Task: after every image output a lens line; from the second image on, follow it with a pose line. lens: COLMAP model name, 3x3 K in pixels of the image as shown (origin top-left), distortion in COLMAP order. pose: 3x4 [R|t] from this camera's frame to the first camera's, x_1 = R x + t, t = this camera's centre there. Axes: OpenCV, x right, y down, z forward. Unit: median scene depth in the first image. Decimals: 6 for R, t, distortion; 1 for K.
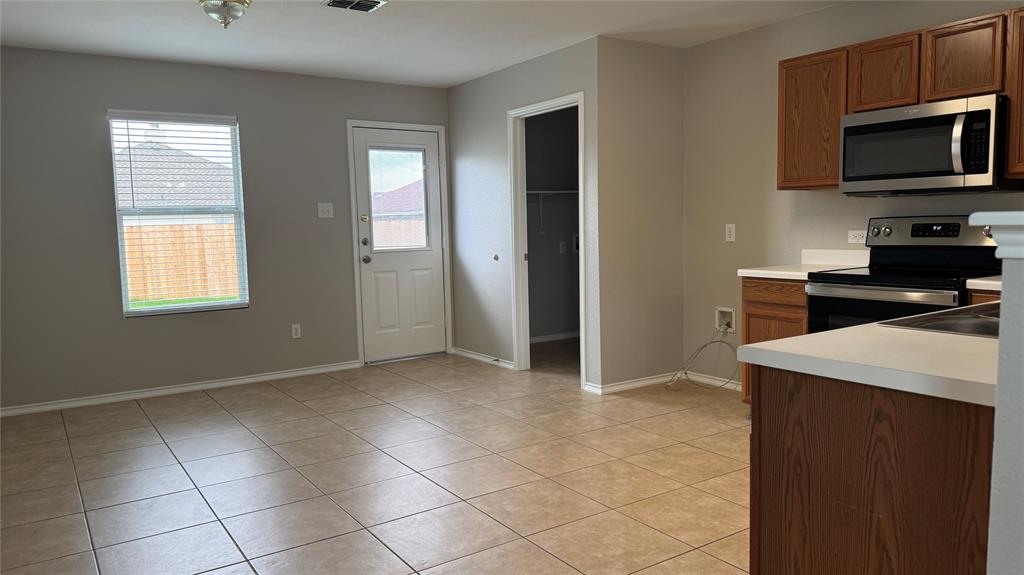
lens RADIAL K [[717.9, 0, 512.0], [0, 717.9, 287.5], [0, 0, 1]] dist [0.089833, -0.106754]
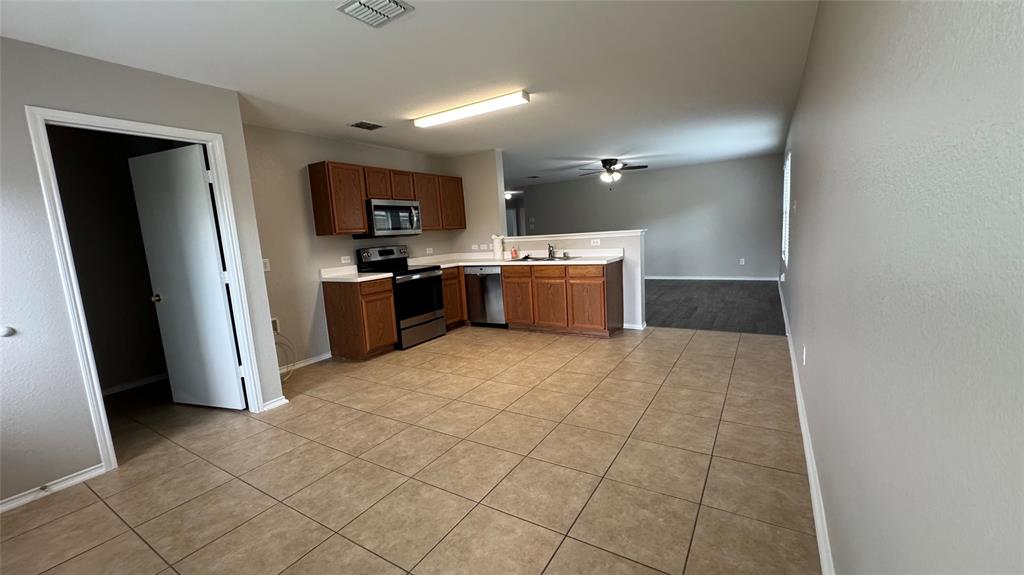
lens RADIAL K [[408.1, 0, 512.0], [0, 408.1, 287.5], [0, 0, 1]] dist [-0.001061, -0.000136]
pose [[-0.405036, -0.076551, 0.911090, -0.735931], [0.153481, 0.976656, 0.150291, -0.094001], [-0.901326, 0.200709, -0.383832, 1.047708]]
